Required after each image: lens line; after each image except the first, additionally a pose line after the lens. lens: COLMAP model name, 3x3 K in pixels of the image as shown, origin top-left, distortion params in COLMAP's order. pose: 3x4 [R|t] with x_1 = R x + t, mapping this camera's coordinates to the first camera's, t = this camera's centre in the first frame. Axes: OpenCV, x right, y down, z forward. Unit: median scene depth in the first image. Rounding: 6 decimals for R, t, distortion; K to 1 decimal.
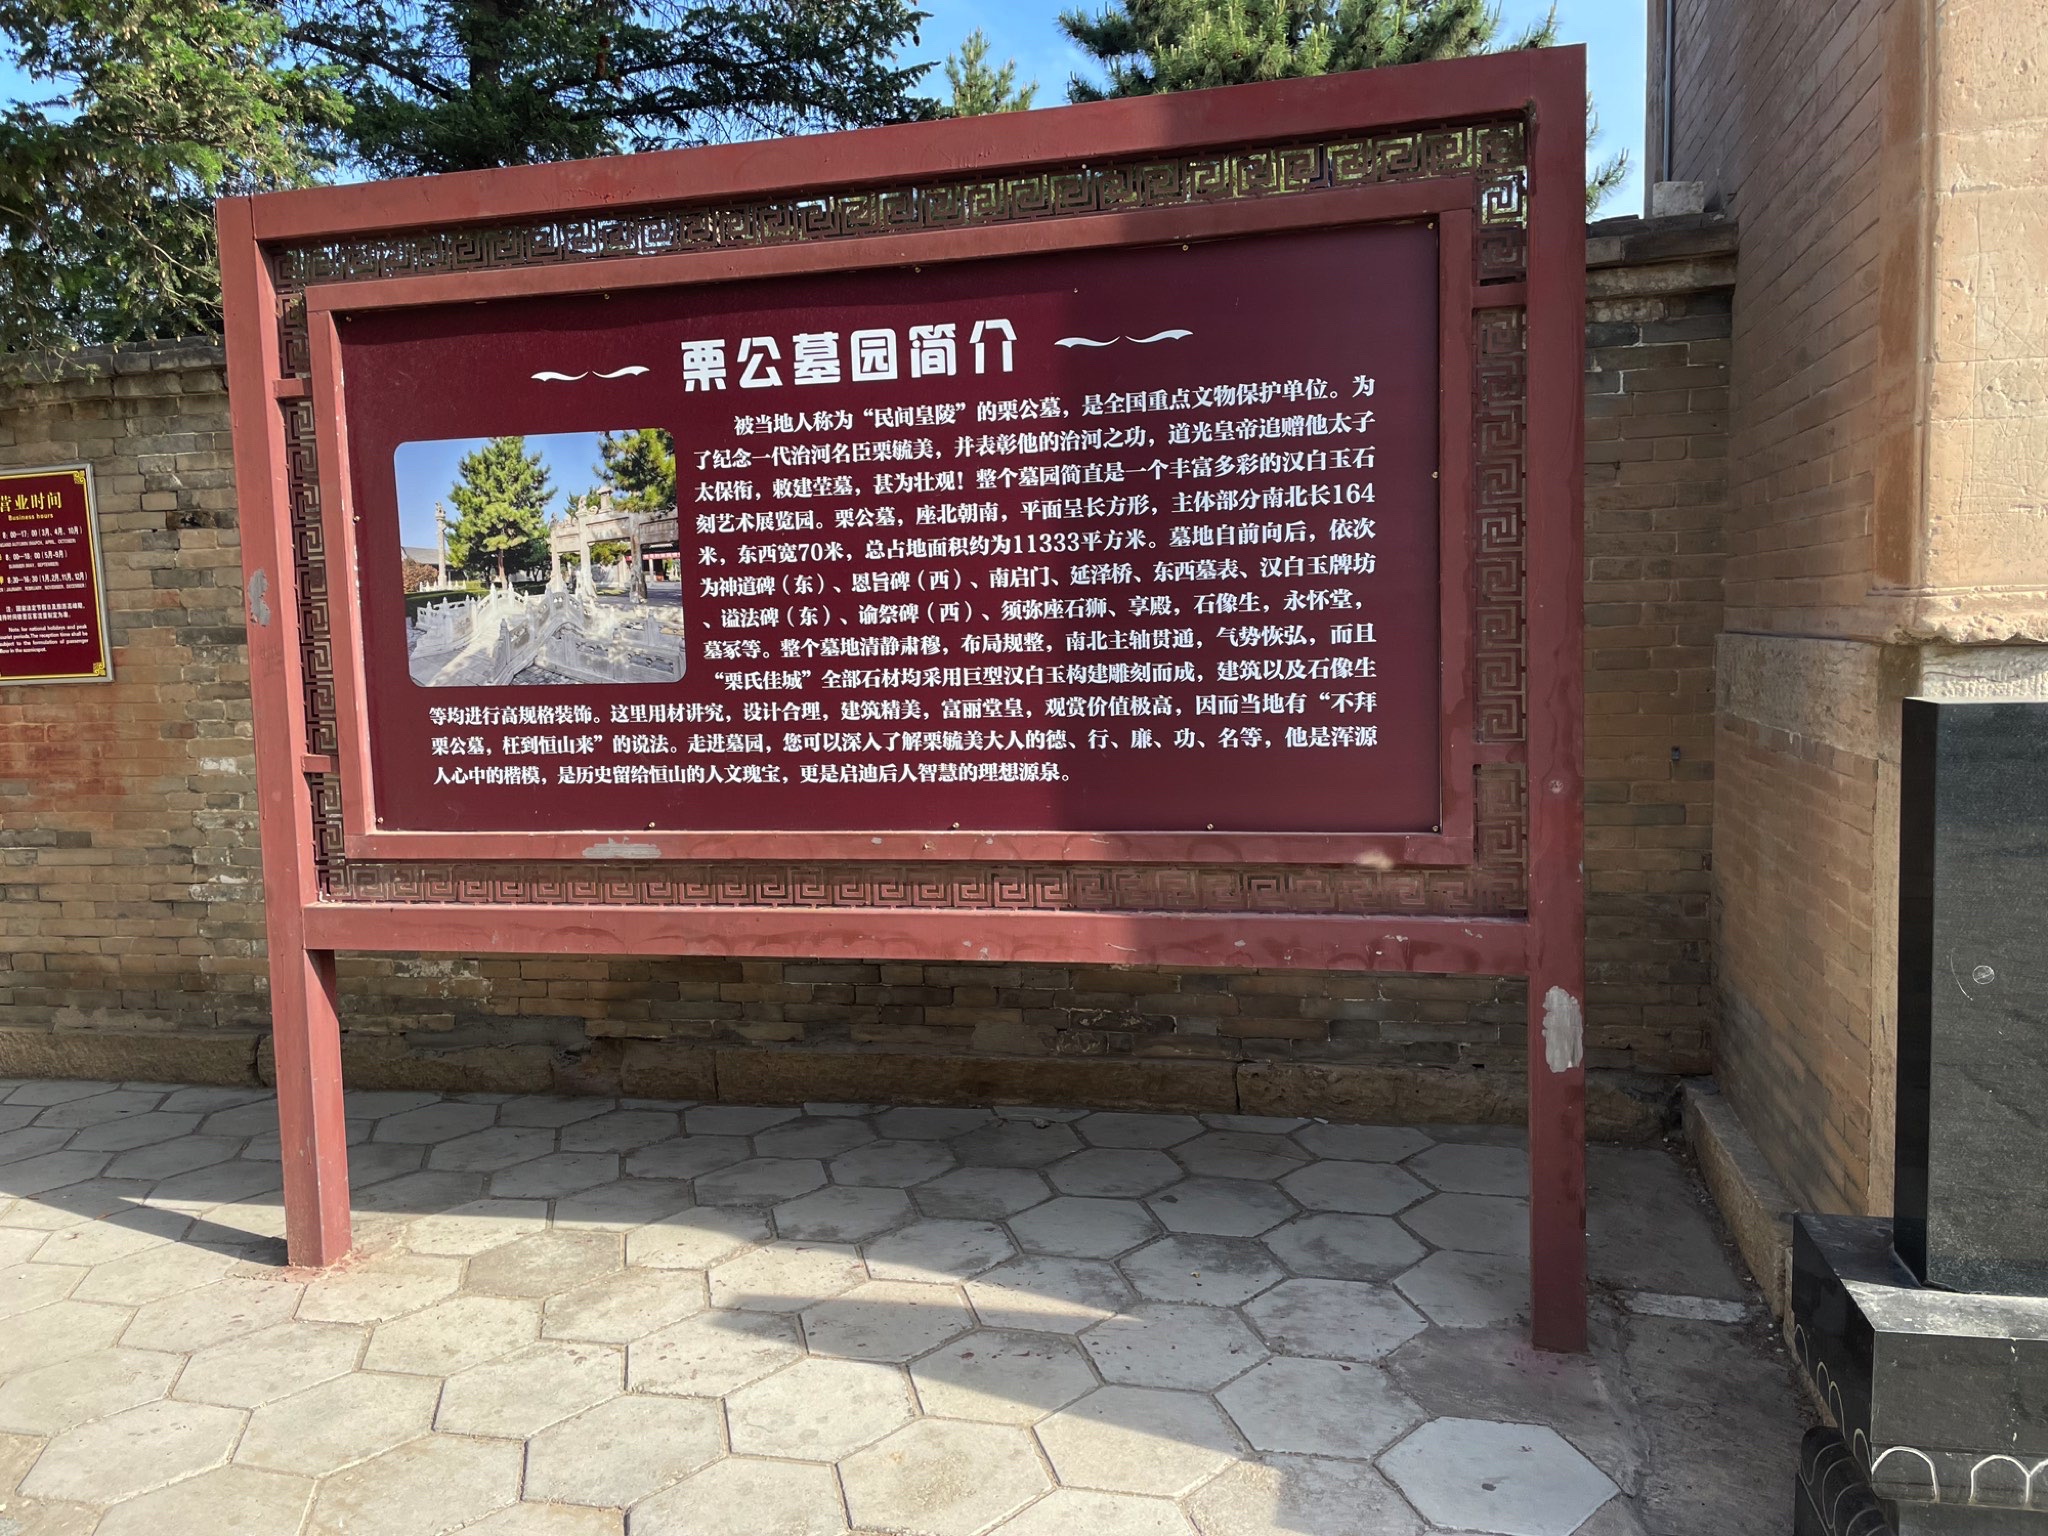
lens RADIAL K [[1520.4, 0, 1026.3], [0, 1520.4, 756.6], [0, 0, 1]] dist [0.095285, -0.114437]
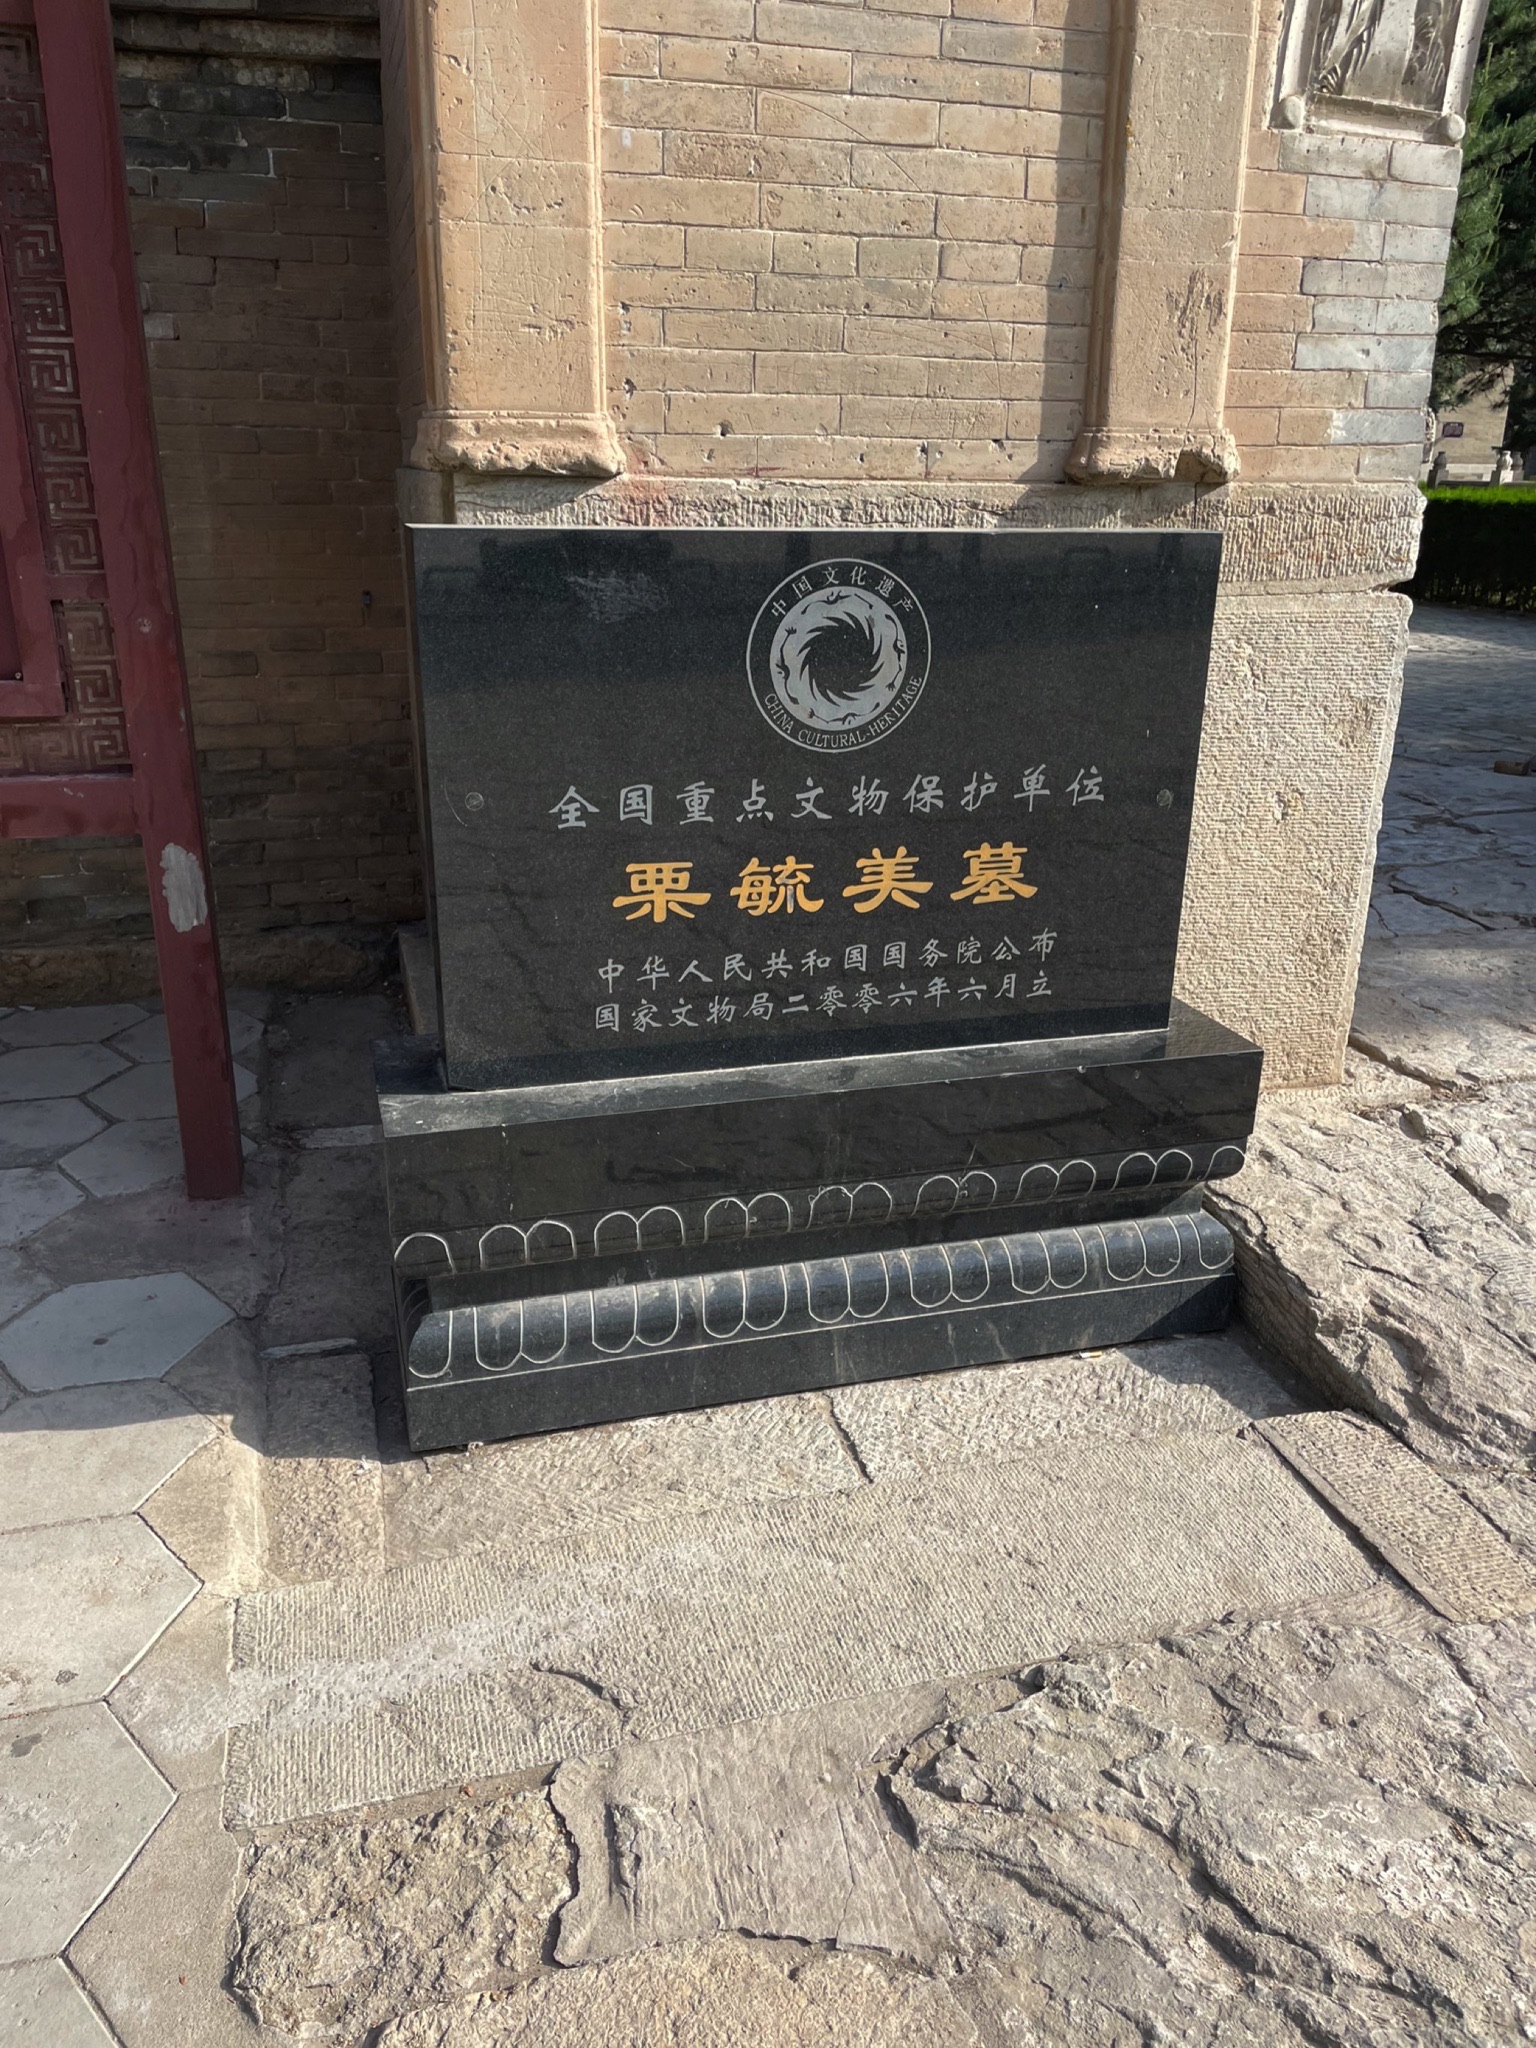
lens RADIAL K [[1520.4, 0, 768.0], [0, 1520.4, 1024.0], [0, 0, 1]] dist [0.095285, -0.114437]
pose [[0.878744, -0.125995, 0.460362, 0.216284], [0.005906, 0.967325, 0.253470, 0.017975], [-0.477256, -0.220016, 0.850776, -0.013481]]
